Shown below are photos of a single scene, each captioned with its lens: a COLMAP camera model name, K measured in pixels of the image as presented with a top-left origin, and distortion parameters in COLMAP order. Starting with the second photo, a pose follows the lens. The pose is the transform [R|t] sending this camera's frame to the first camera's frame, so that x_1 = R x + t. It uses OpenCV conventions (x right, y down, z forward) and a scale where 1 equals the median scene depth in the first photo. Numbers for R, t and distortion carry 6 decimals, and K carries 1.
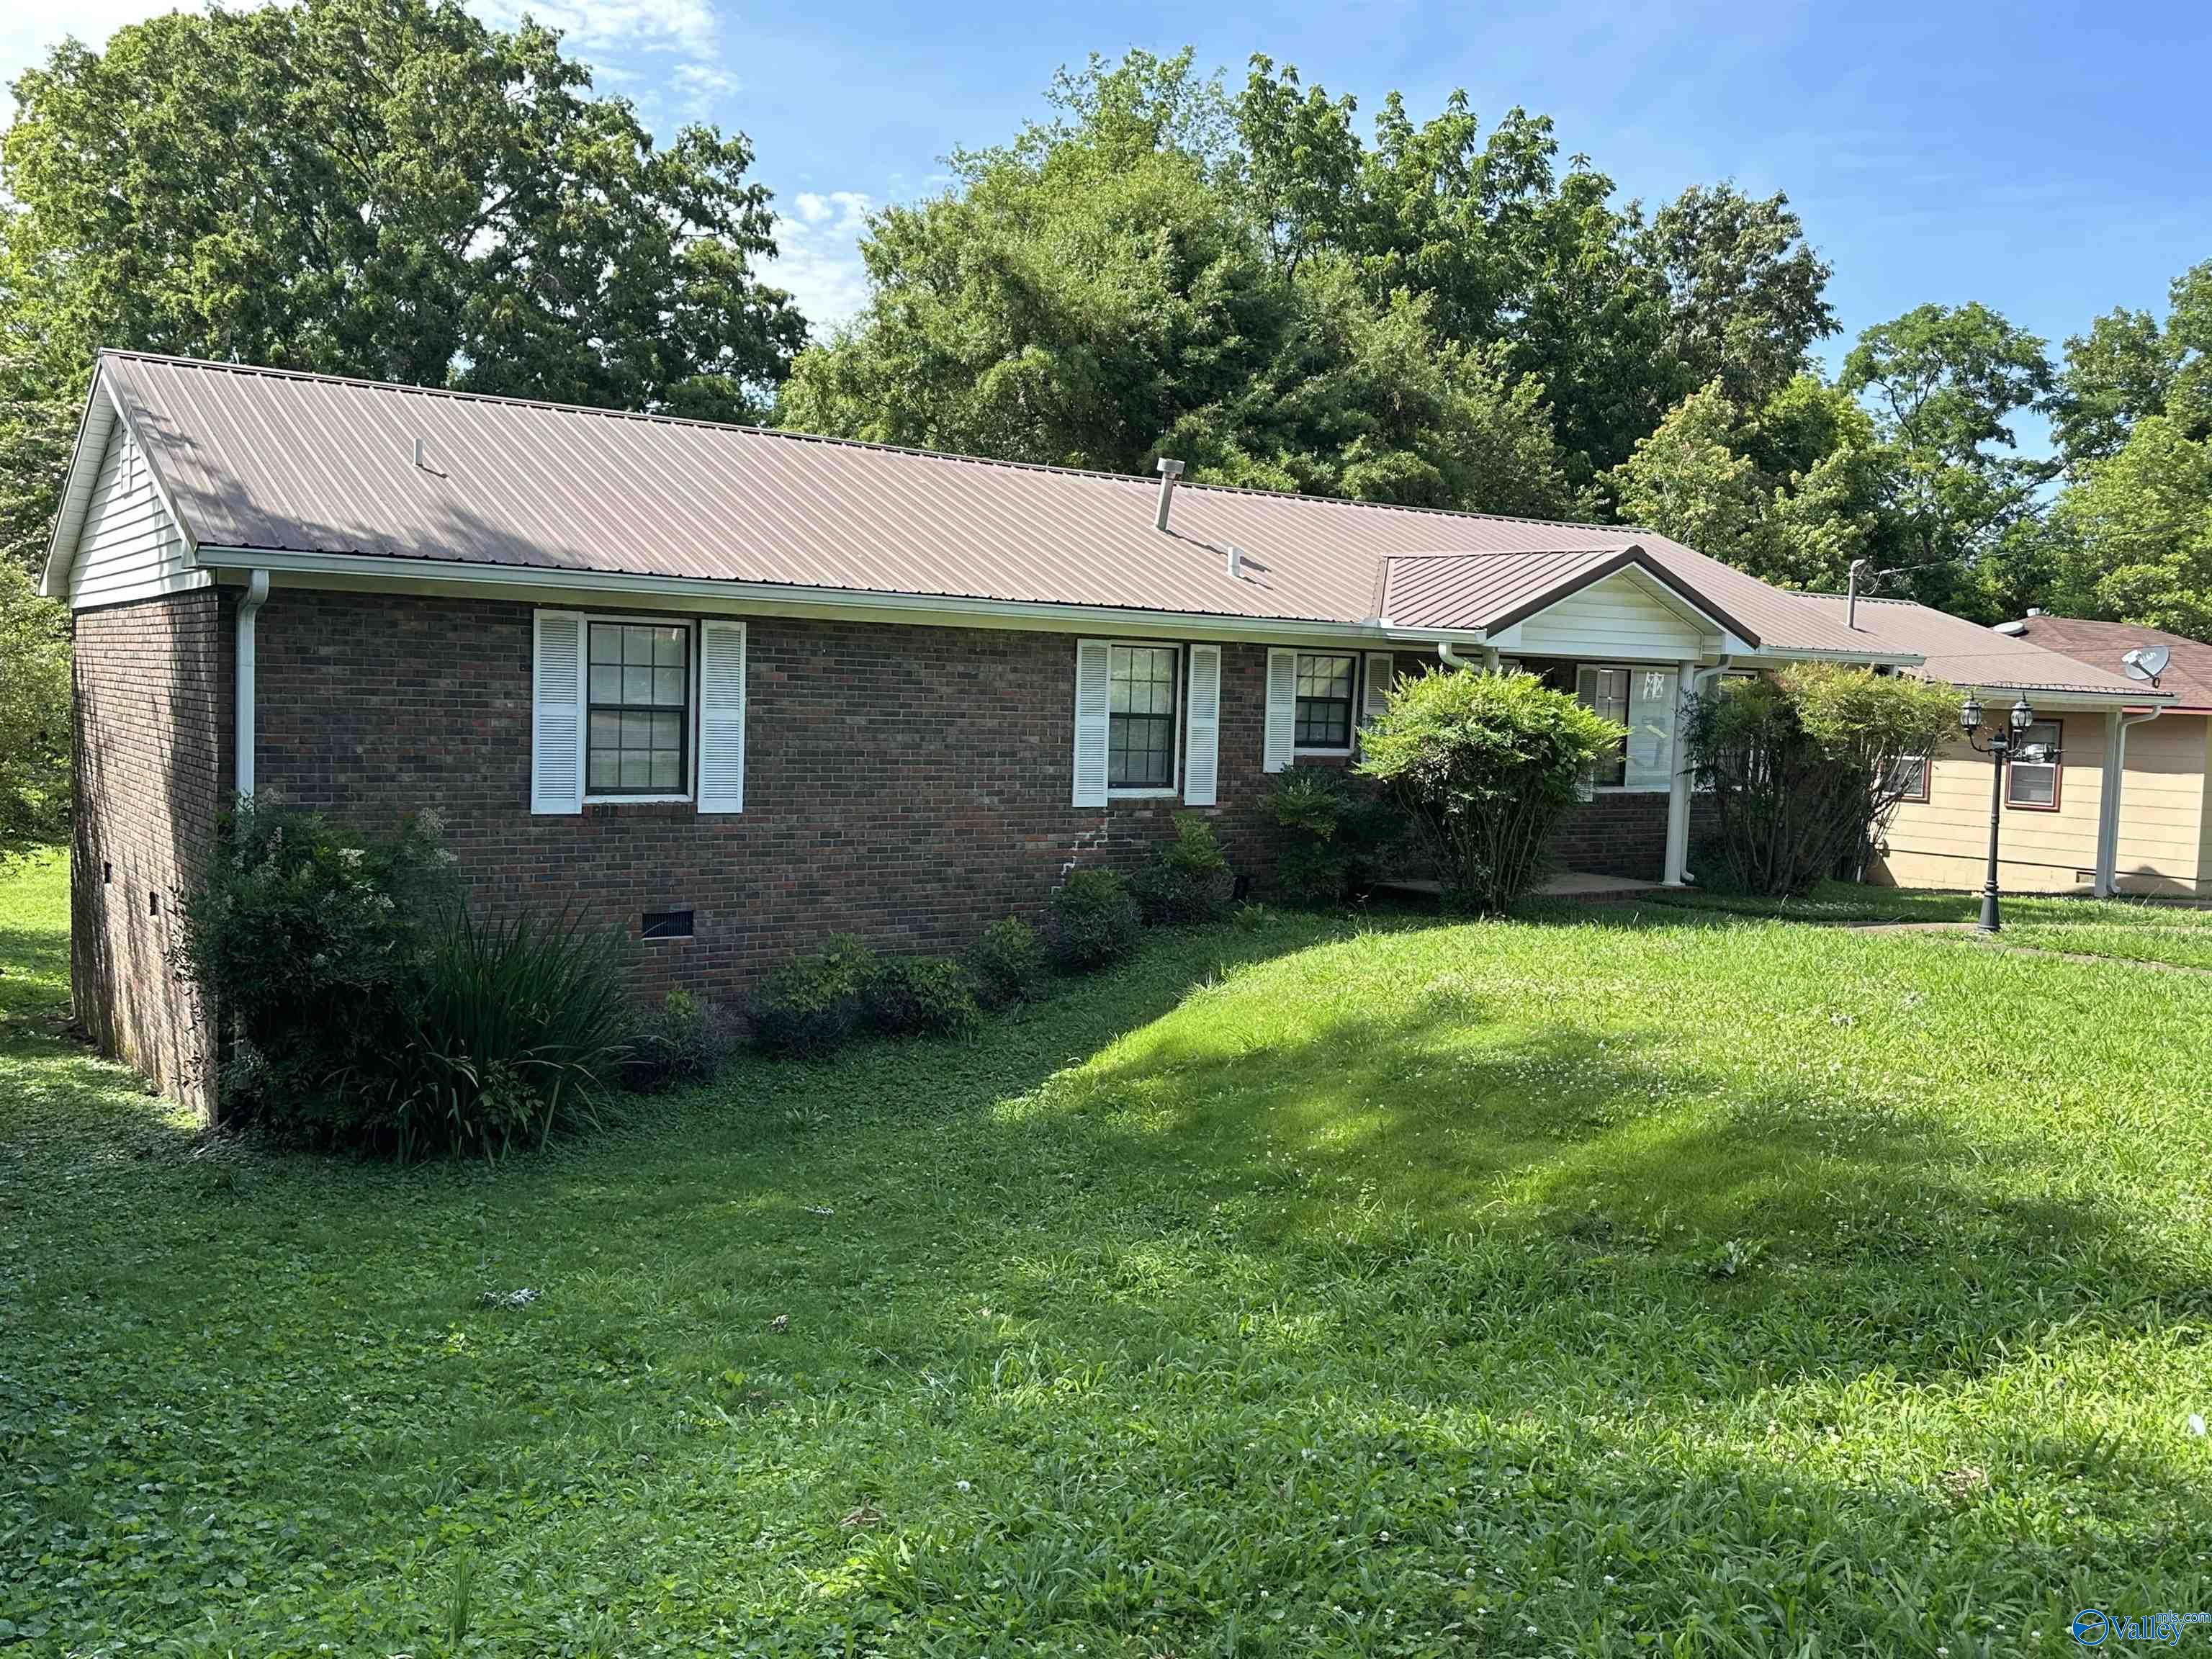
lens RADIAL K [[1841.6, 0, 1115.9], [0, 1841.6, 820.7], [0, 0, 1]] dist [0.036906, -0.020293]
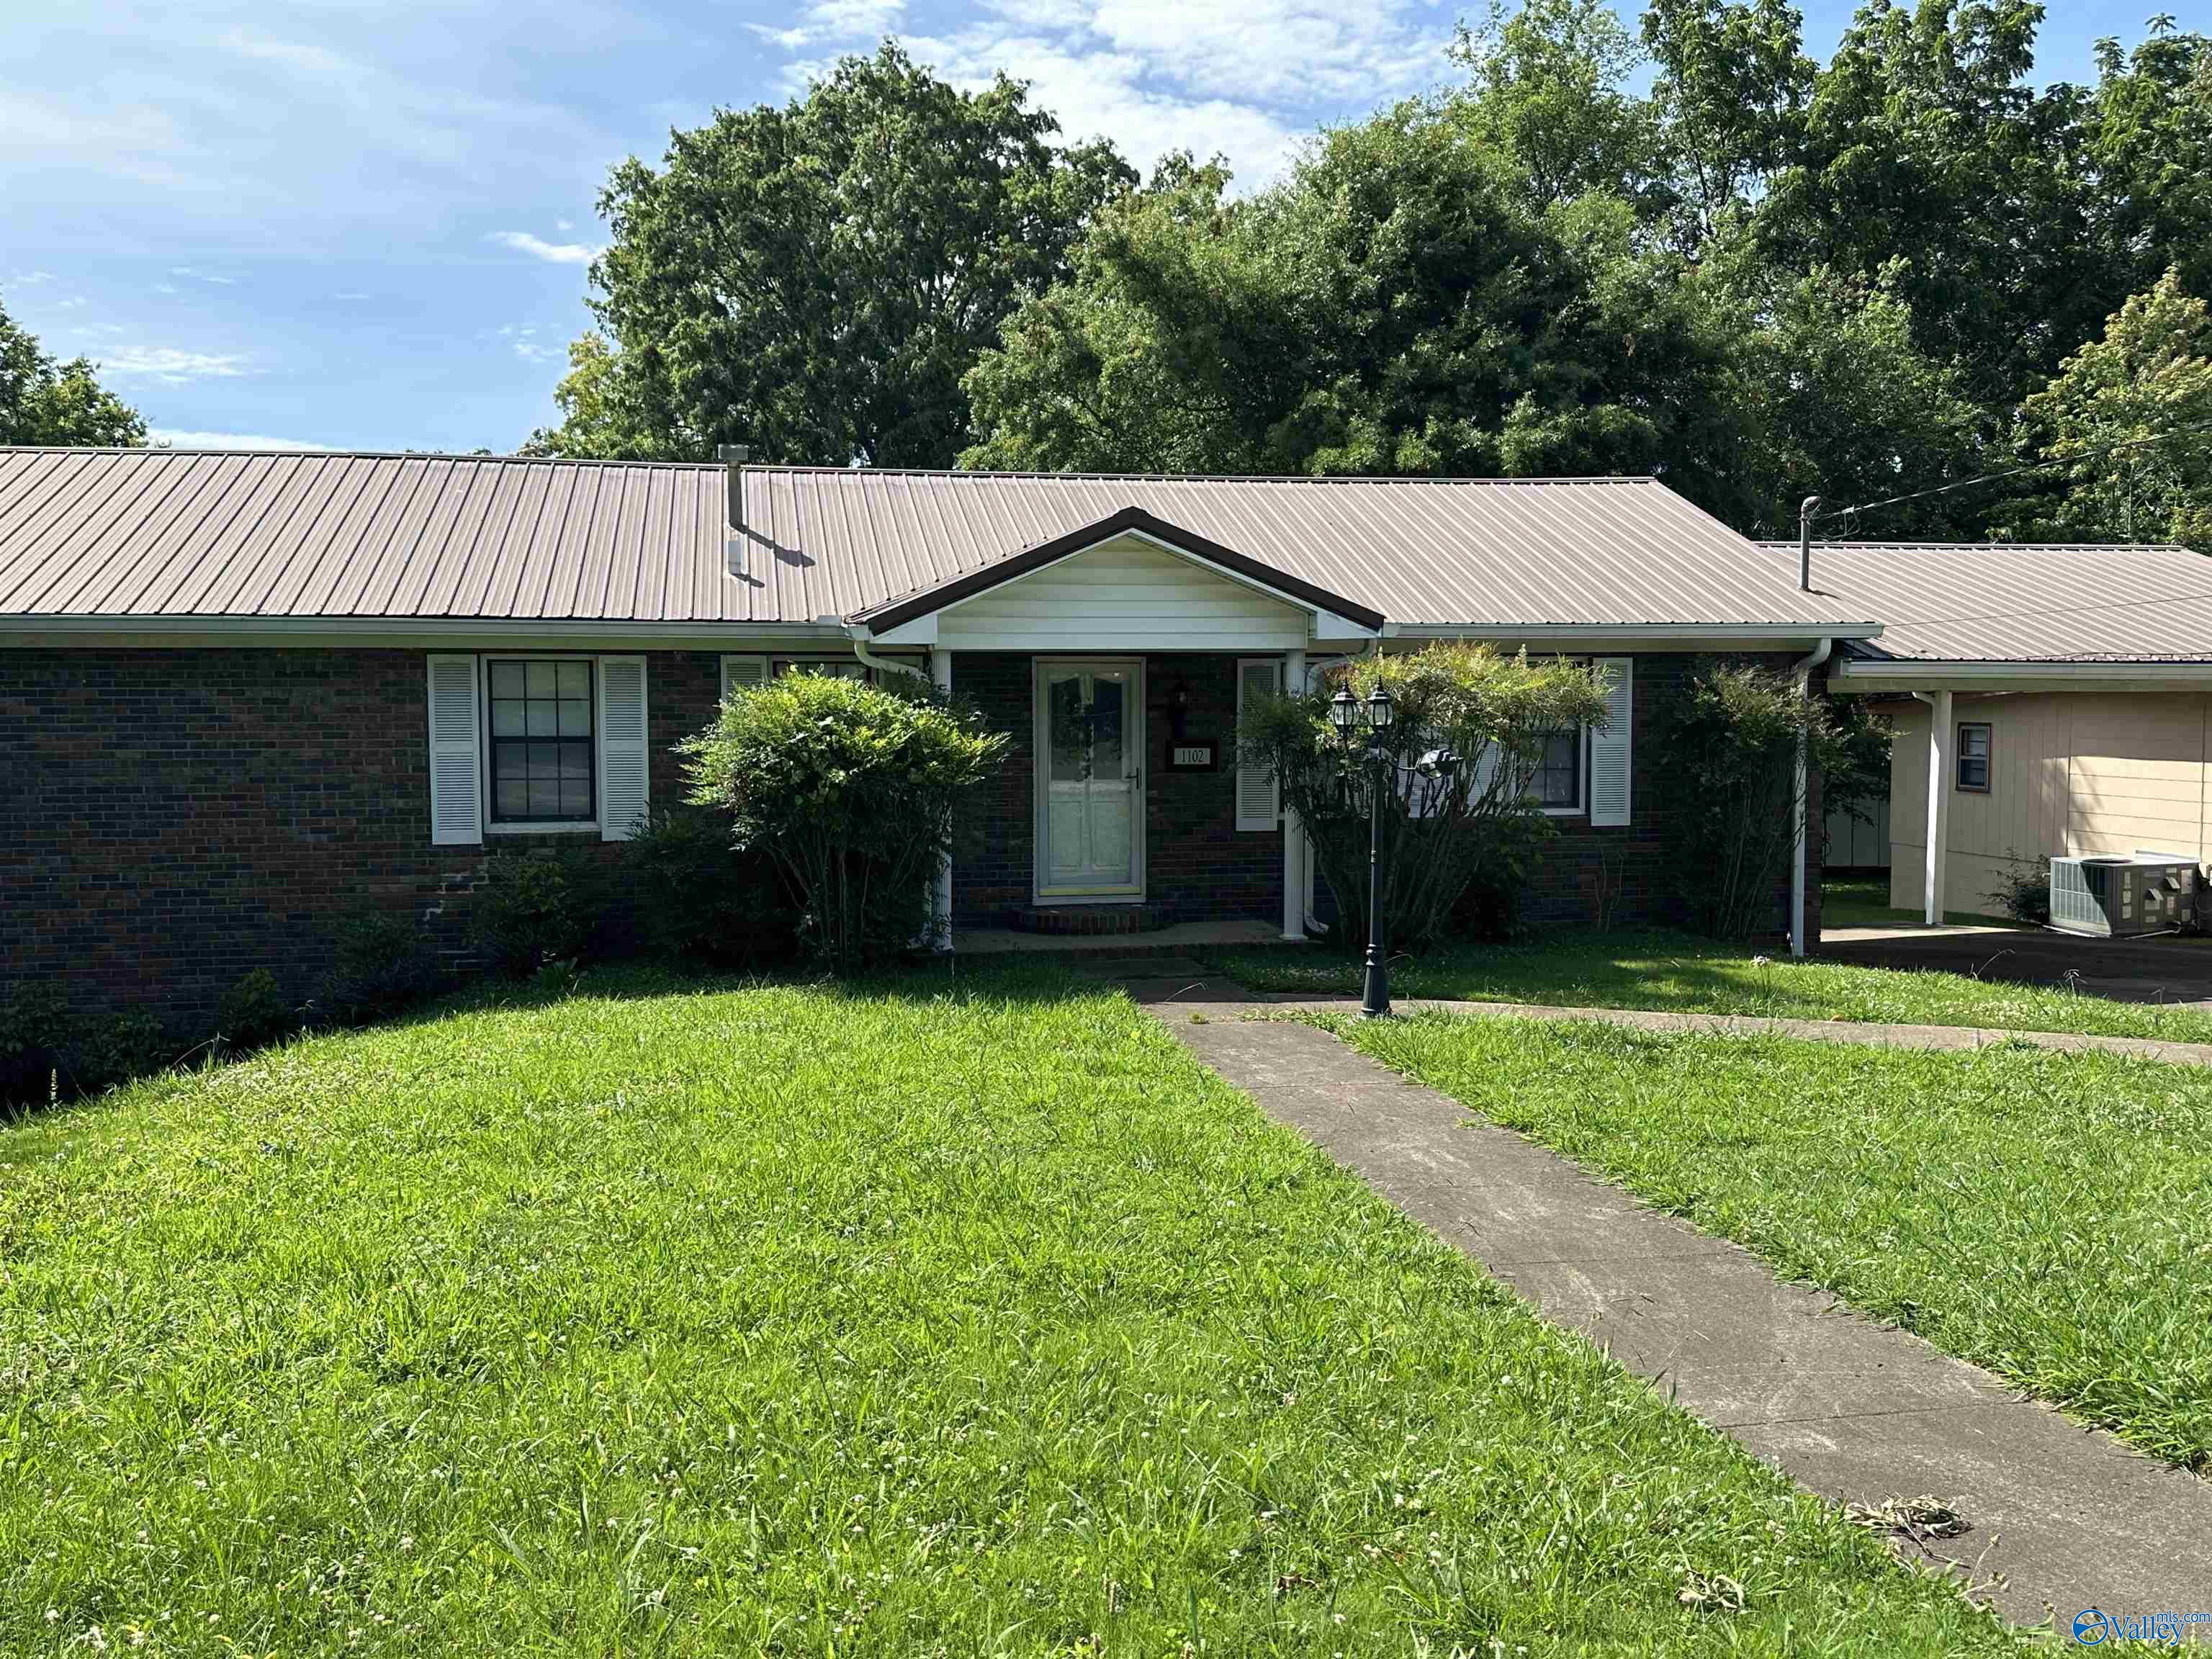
lens RADIAL K [[1841.6, 0, 1103.0], [0, 1841.6, 839.9], [0, 0, 1]] dist [0.036906, -0.020293]
pose [[0.920105, -0.007557, -0.391600, 0.591979], [0.007338, 0.999971, -0.002054, -0.005062], [0.391604, -0.000984, 0.920133, 0.289113]]
